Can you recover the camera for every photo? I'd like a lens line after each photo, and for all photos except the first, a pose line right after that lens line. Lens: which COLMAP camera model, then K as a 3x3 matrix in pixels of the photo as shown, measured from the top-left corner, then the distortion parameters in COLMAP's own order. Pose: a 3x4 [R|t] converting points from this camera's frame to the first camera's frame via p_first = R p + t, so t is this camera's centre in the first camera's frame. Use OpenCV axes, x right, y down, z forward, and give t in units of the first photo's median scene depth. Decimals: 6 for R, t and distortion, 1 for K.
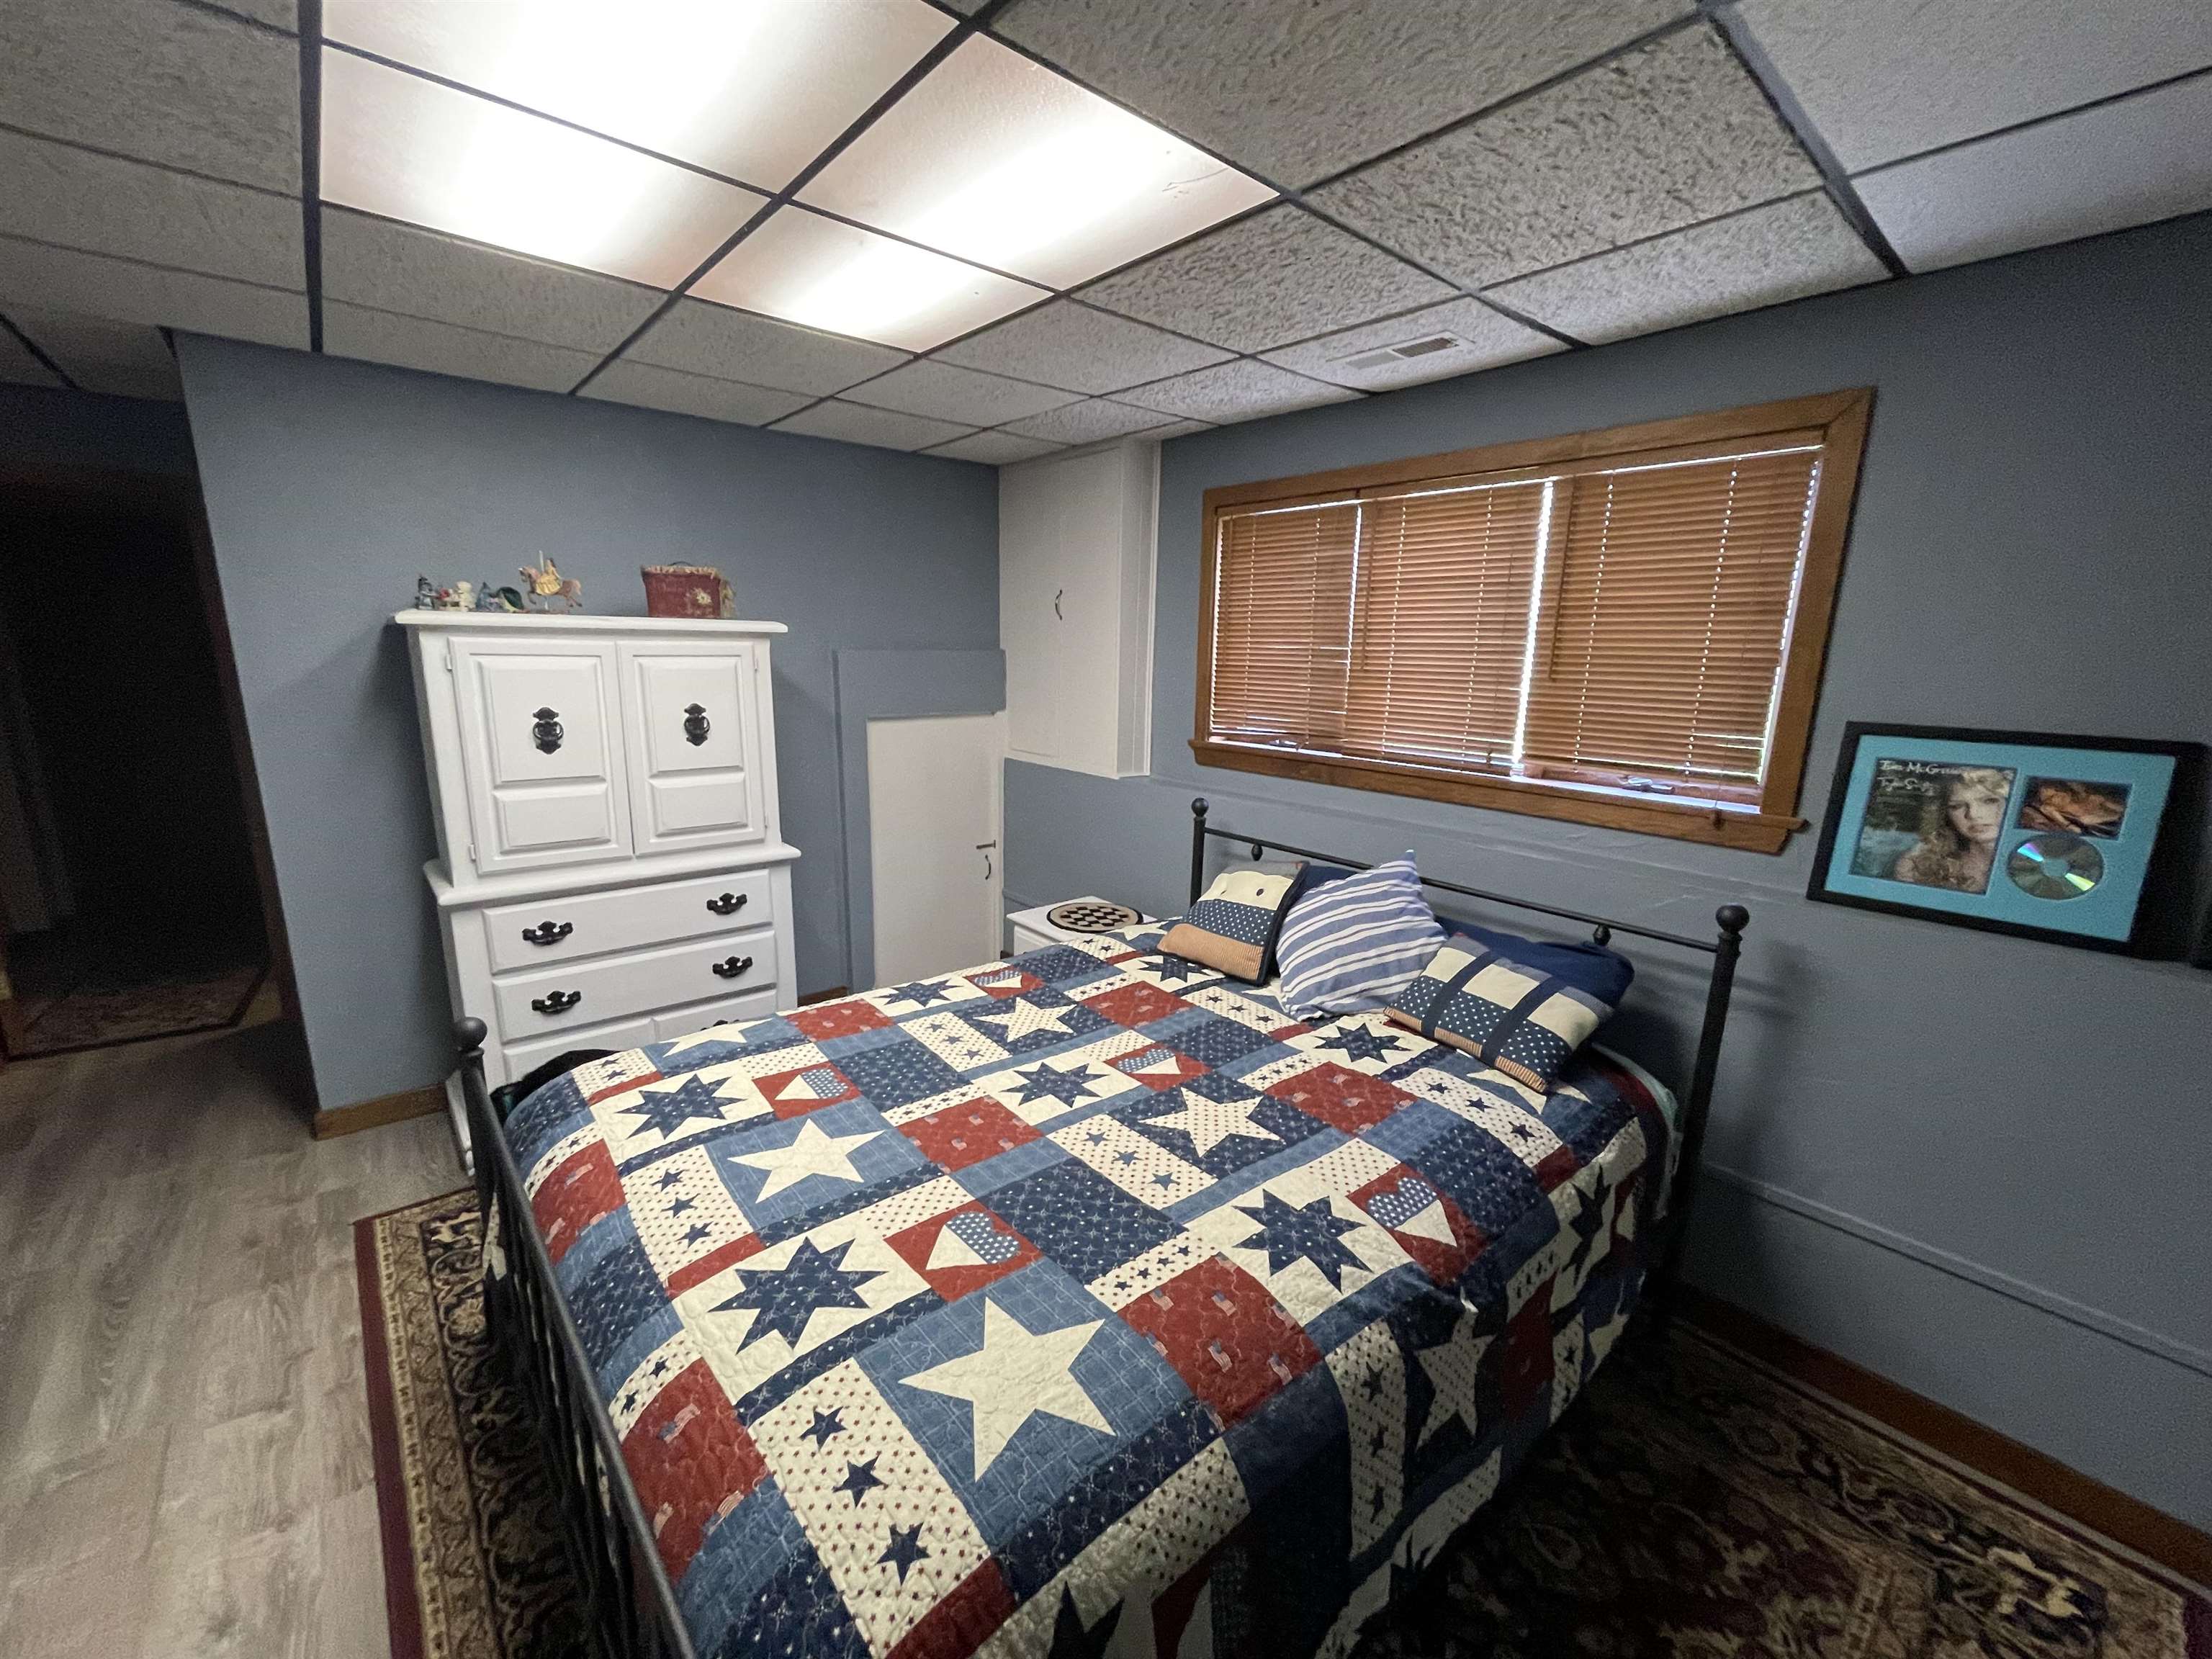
lens RADIAL K [[892.7, 0, 1101.6], [0, 892.7, 837.4], [0, 0, 1]] dist [0.004306, 0.000276]
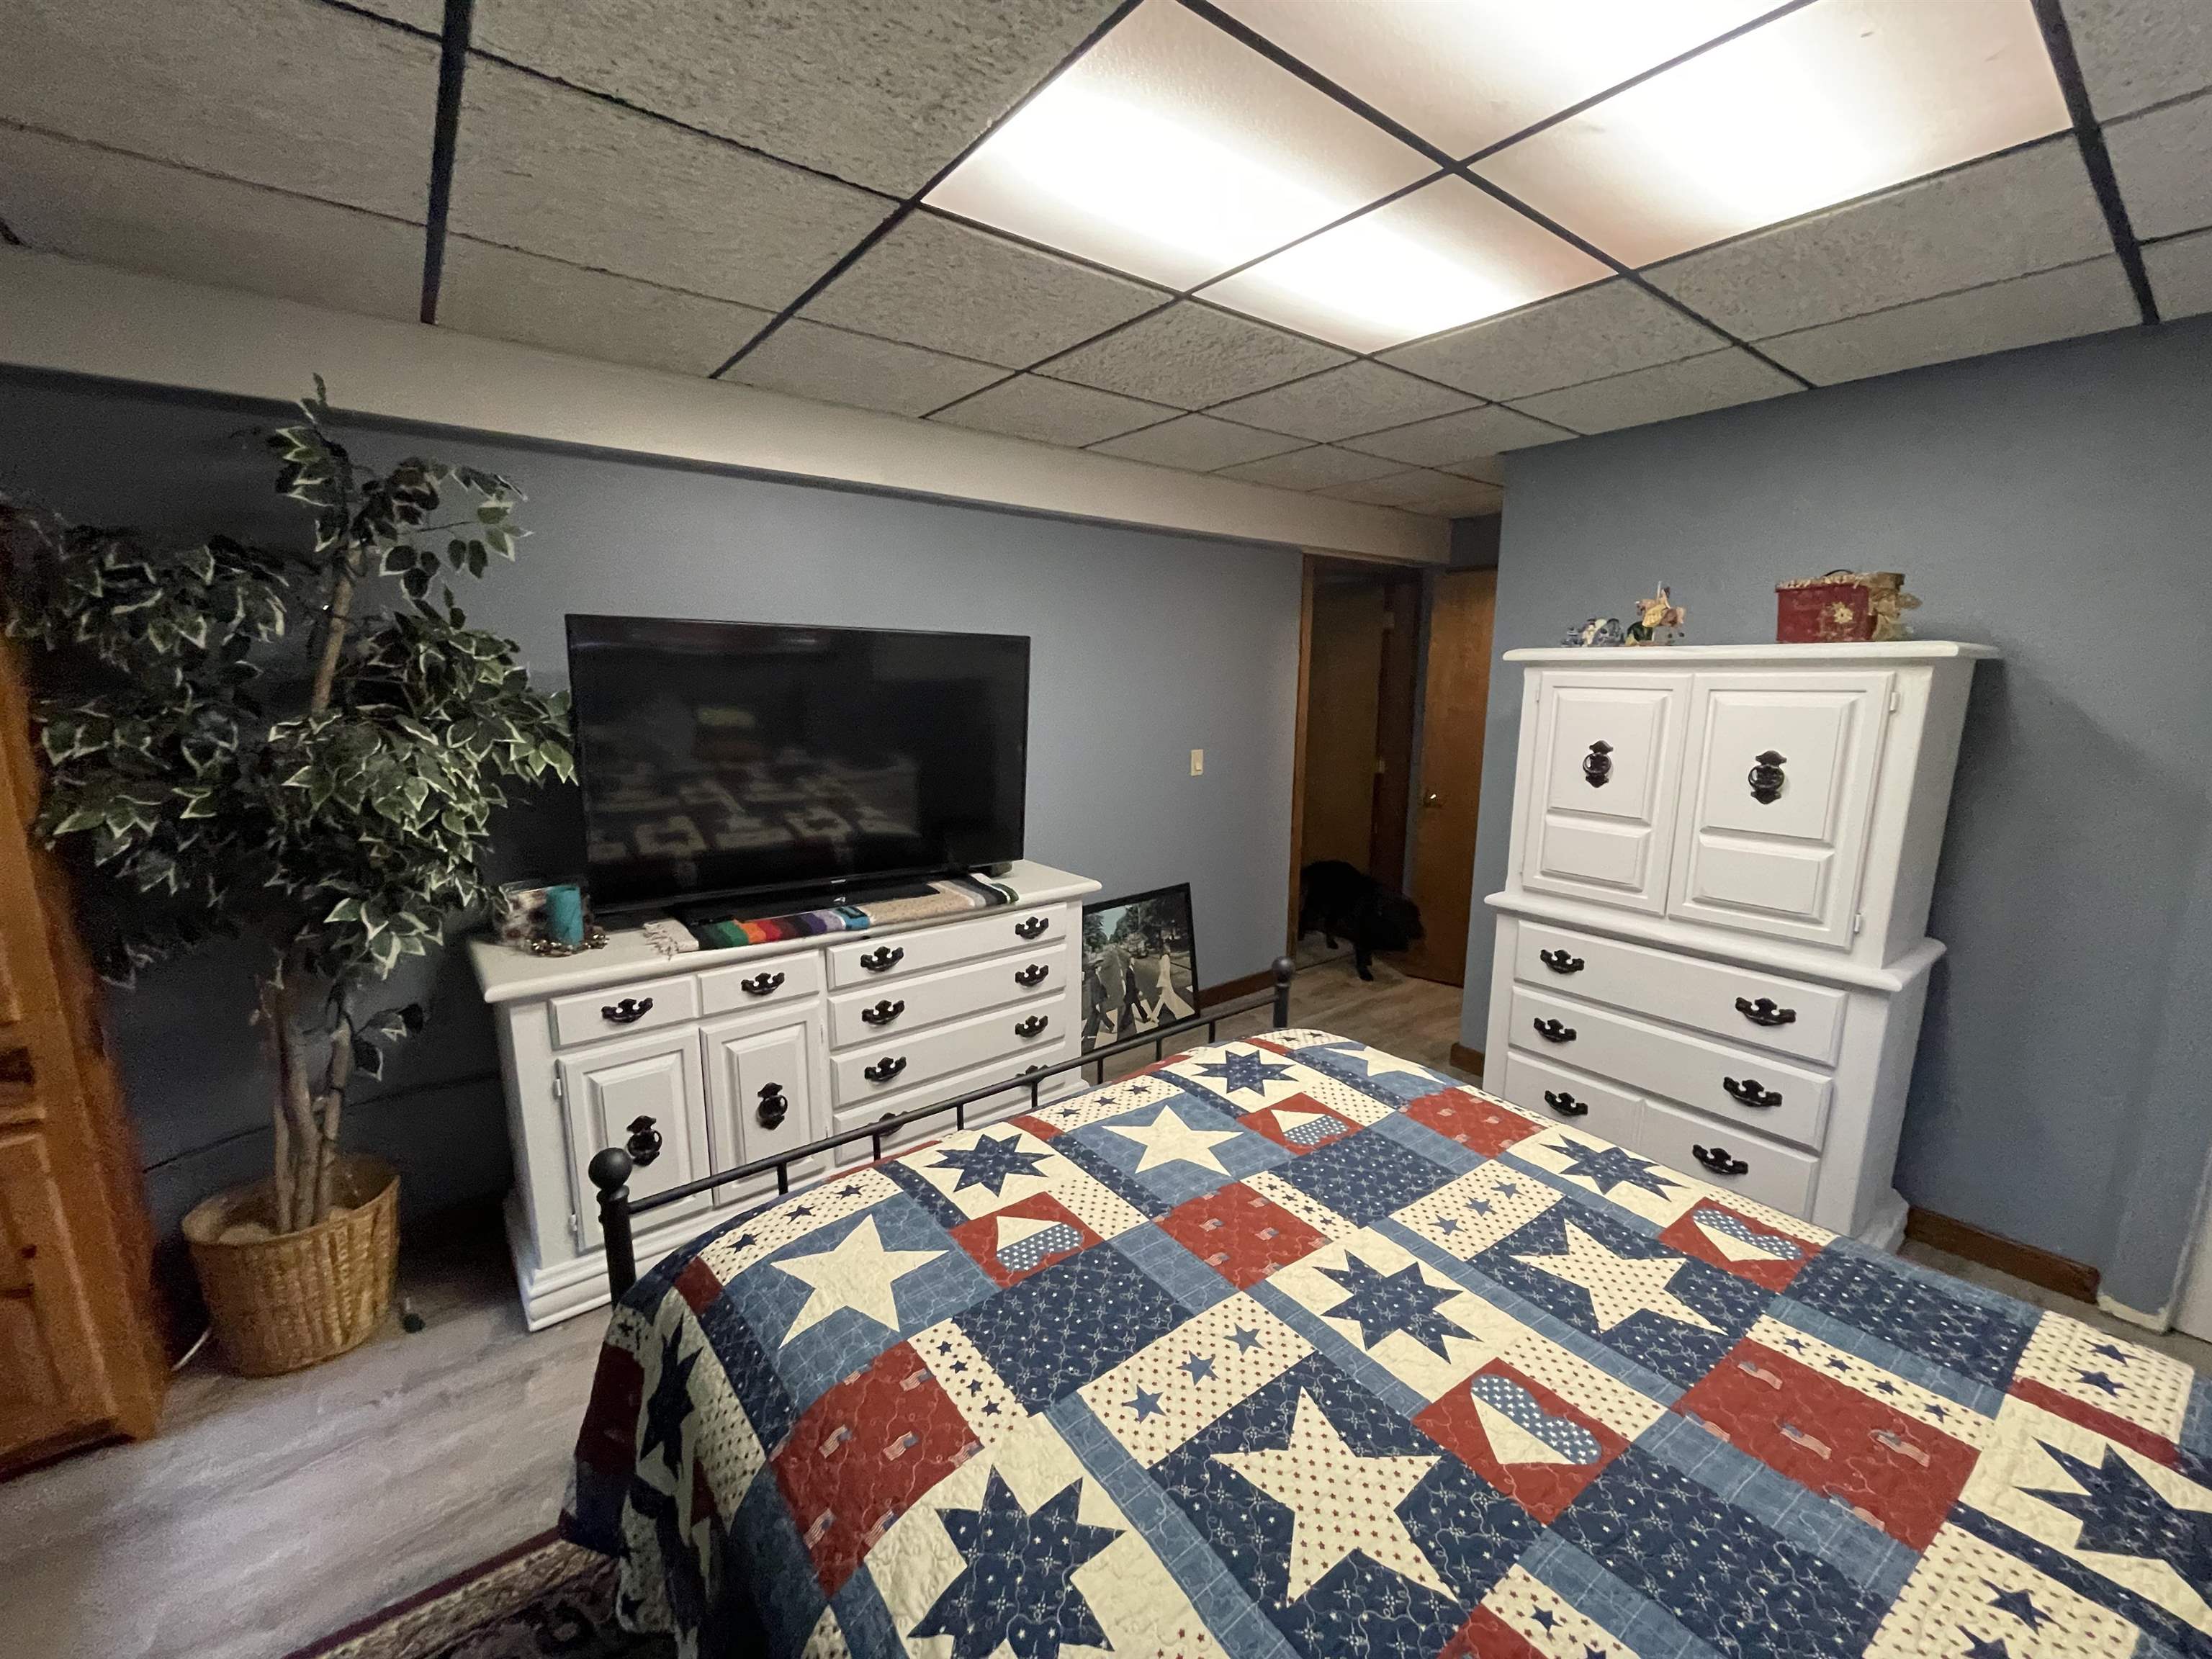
lens RADIAL K [[892.7, 0, 1106.2], [0, 892.7, 836.8], [0, 0, 1]] dist [0.004306, 0.000276]
pose [[-0.035945, 0.161408, -0.986233, 0.551249], [-0.215868, 0.962318, 0.165362, -0.124784], [0.975761, 0.218841, 0.000252, 0.689627]]
